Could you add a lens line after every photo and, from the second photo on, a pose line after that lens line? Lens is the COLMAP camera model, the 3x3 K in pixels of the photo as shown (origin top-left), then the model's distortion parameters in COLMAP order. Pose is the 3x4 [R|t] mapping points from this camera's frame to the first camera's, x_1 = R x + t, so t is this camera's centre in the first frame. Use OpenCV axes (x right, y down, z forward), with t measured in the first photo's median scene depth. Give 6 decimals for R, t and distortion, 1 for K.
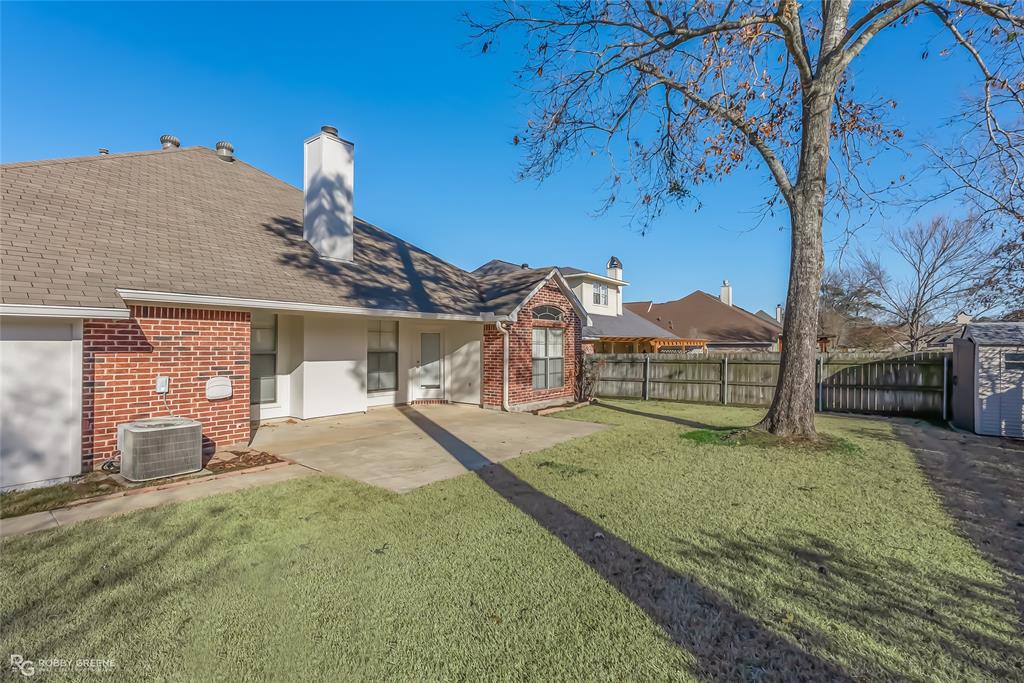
lens RADIAL K [[476.6, 0, 512.9], [0, 476.6, 344.0], [0, 0, 1]] dist [-0.003207, -0.000339]
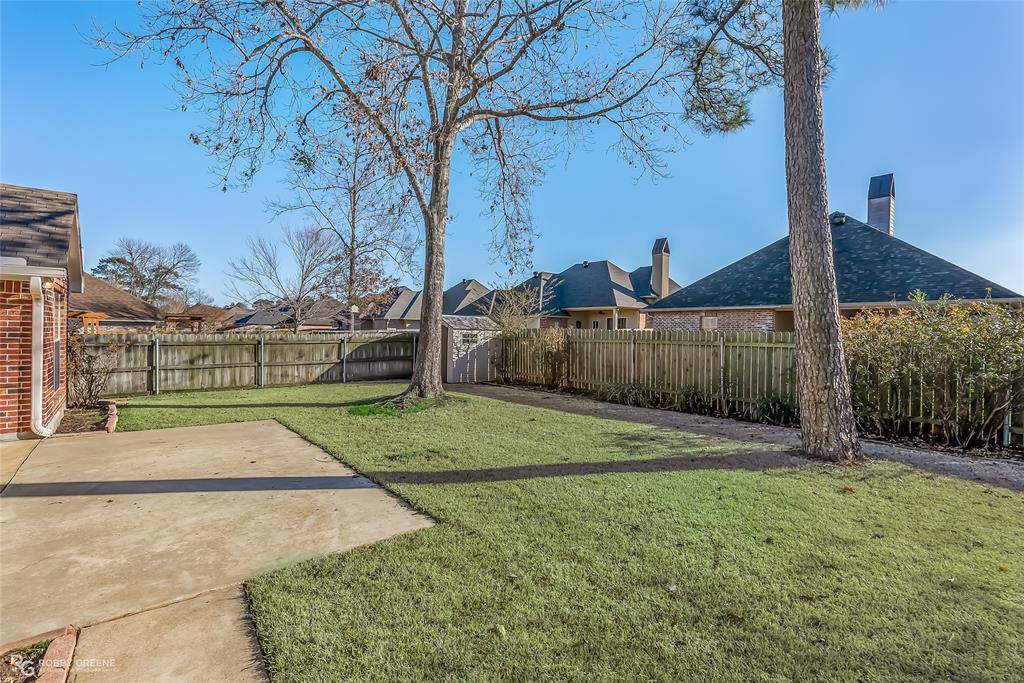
lens RADIAL K [[476.6, 0, 512.4], [0, 476.6, 339.6], [0, 0, 1]] dist [-0.003207, -0.000339]
pose [[0.210127, -0.014229, 0.977570, -0.395811], [-0.020553, 0.999609, 0.018967, 0.002864], [-0.977458, -0.024077, 0.209753, 0.307776]]
